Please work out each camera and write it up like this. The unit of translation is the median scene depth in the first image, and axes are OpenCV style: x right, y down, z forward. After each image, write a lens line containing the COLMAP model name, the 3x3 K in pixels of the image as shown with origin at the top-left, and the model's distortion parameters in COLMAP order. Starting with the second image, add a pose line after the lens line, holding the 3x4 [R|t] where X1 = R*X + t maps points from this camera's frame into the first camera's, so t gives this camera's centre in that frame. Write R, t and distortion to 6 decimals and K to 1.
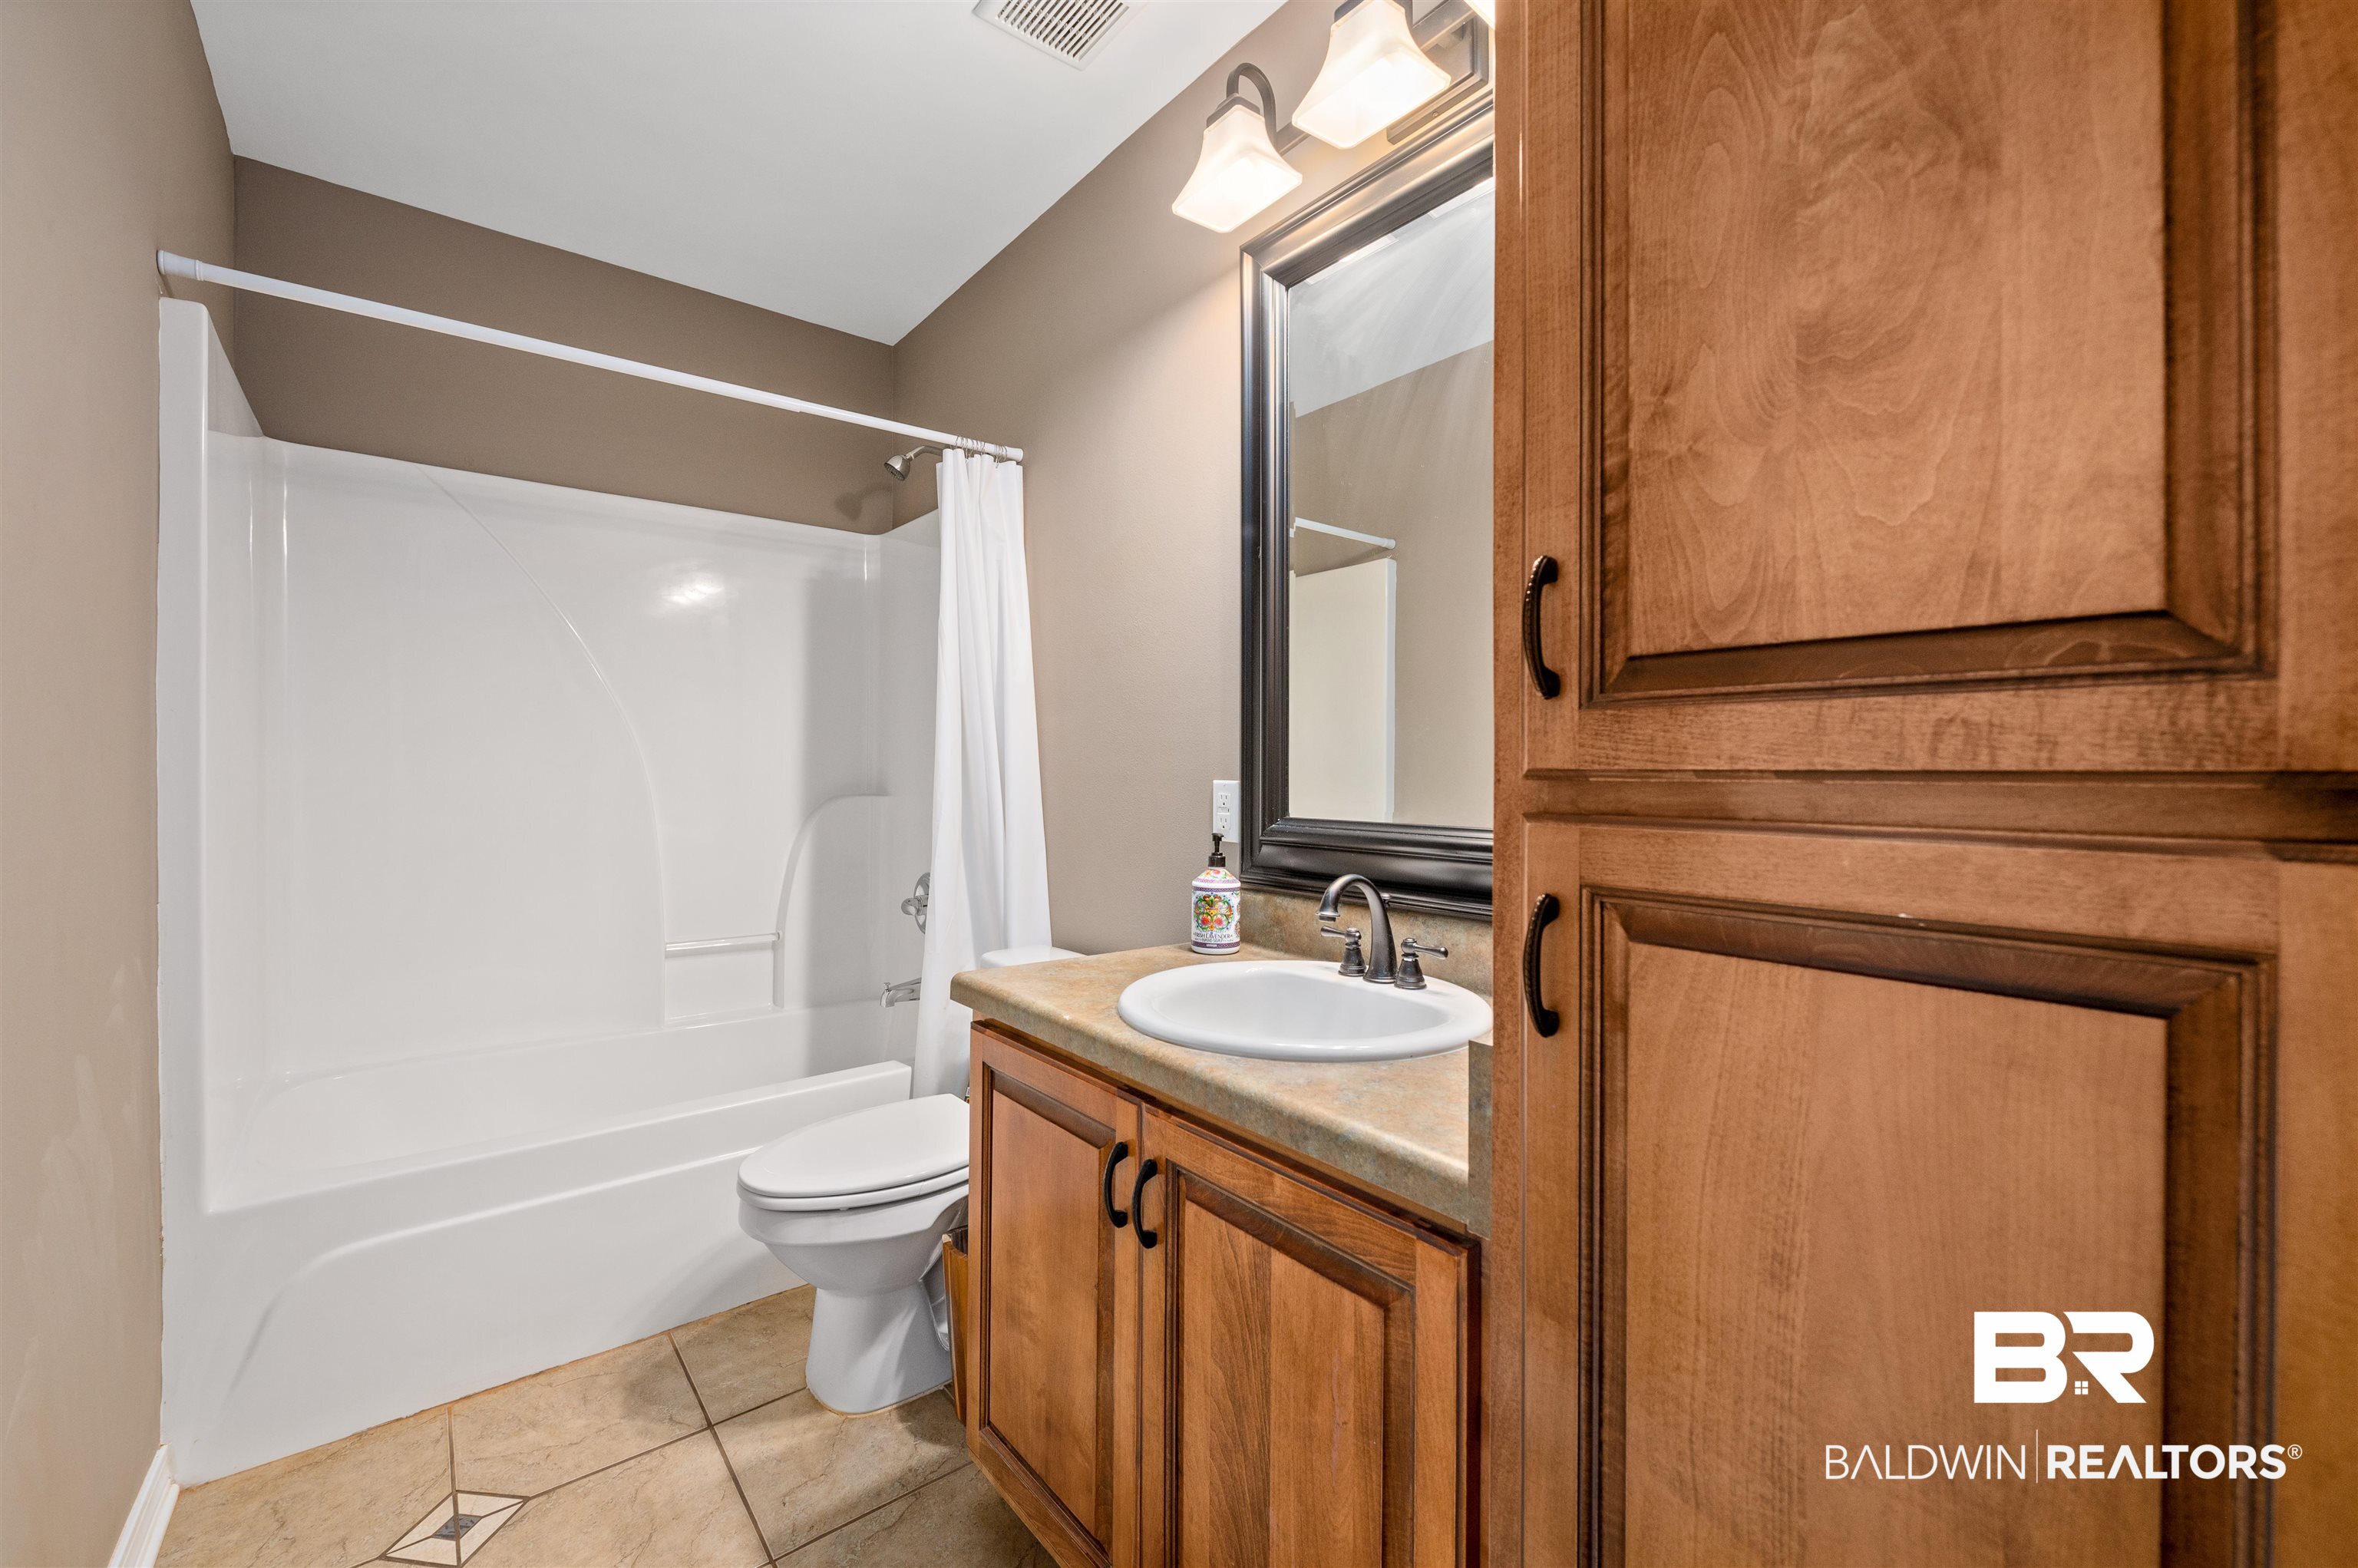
lens RADIAL K [[955.1, 0, 1185.0], [0, 955.1, 759.5], [0, 0, 1]] dist [-0.002290, -0.000425]
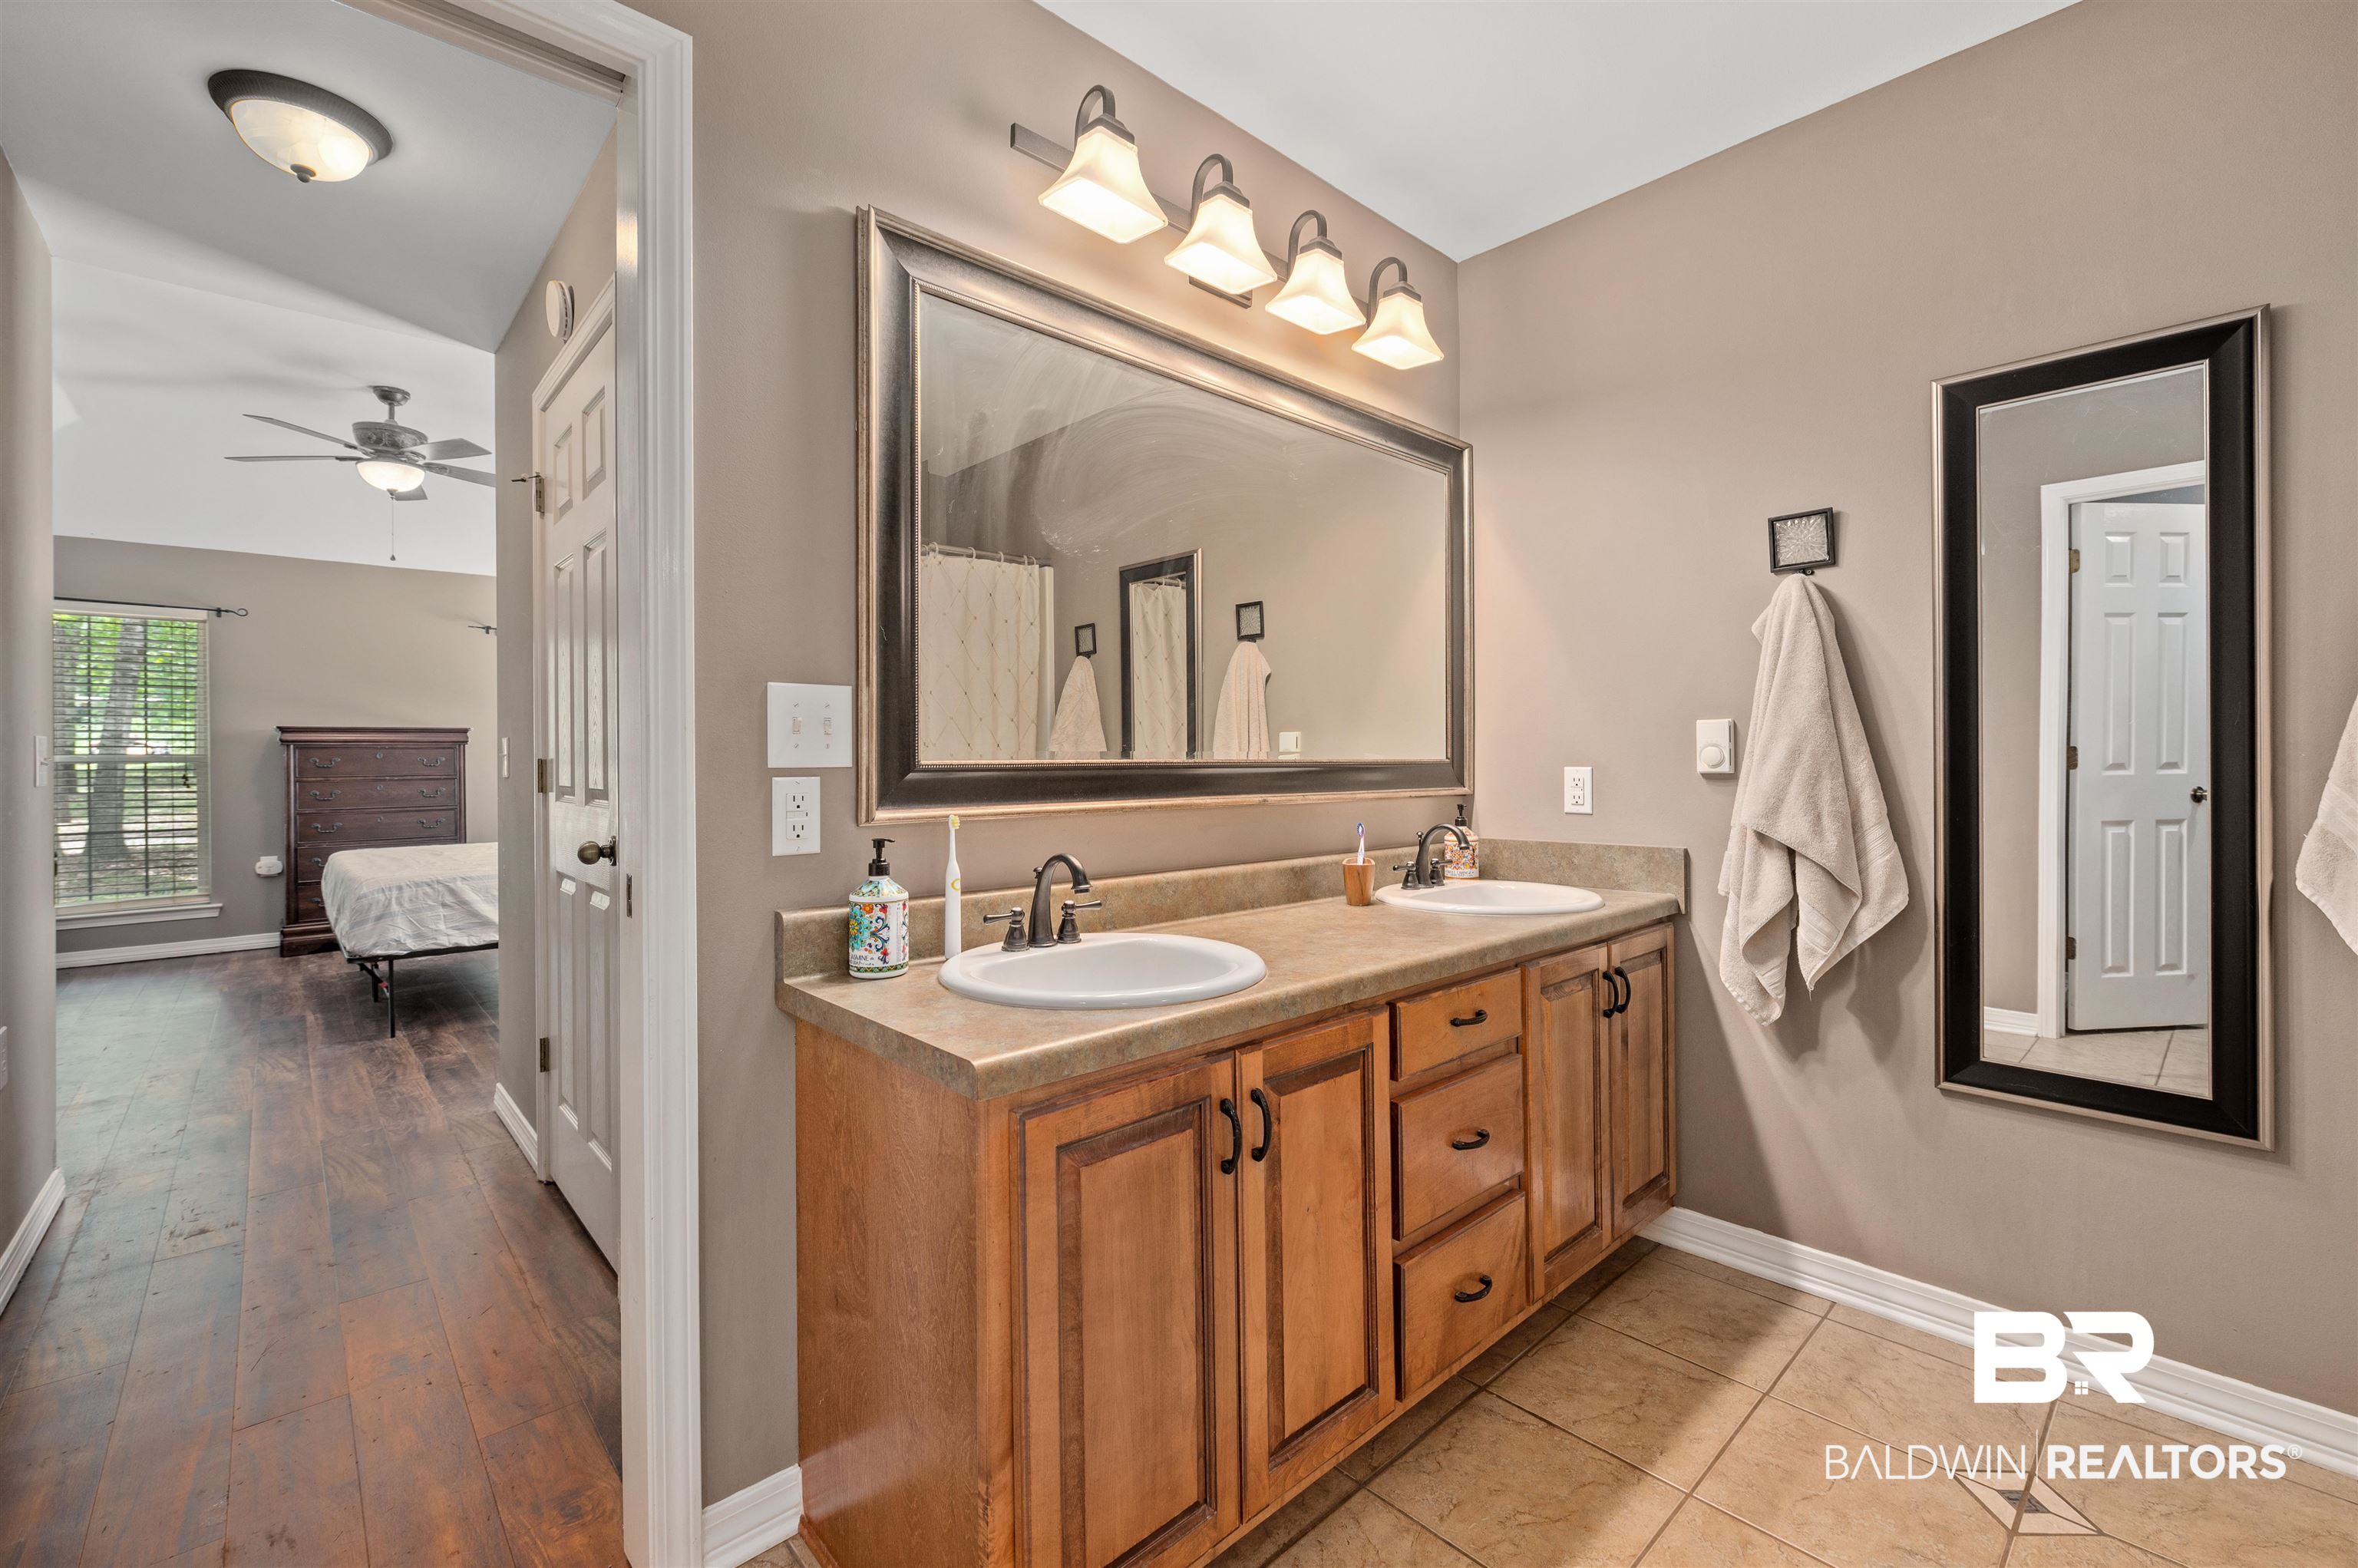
lens RADIAL K [[955.1, 0, 1185.0], [0, 955.1, 759.5], [0, 0, 1]] dist [-0.002290, -0.000425]
pose [[-0.073036, 0.004176, 0.997321, -0.961631], [-0.002231, 0.999988, -0.004350, 0.013657], [-0.997327, -0.002542, -0.073025, 0.924709]]
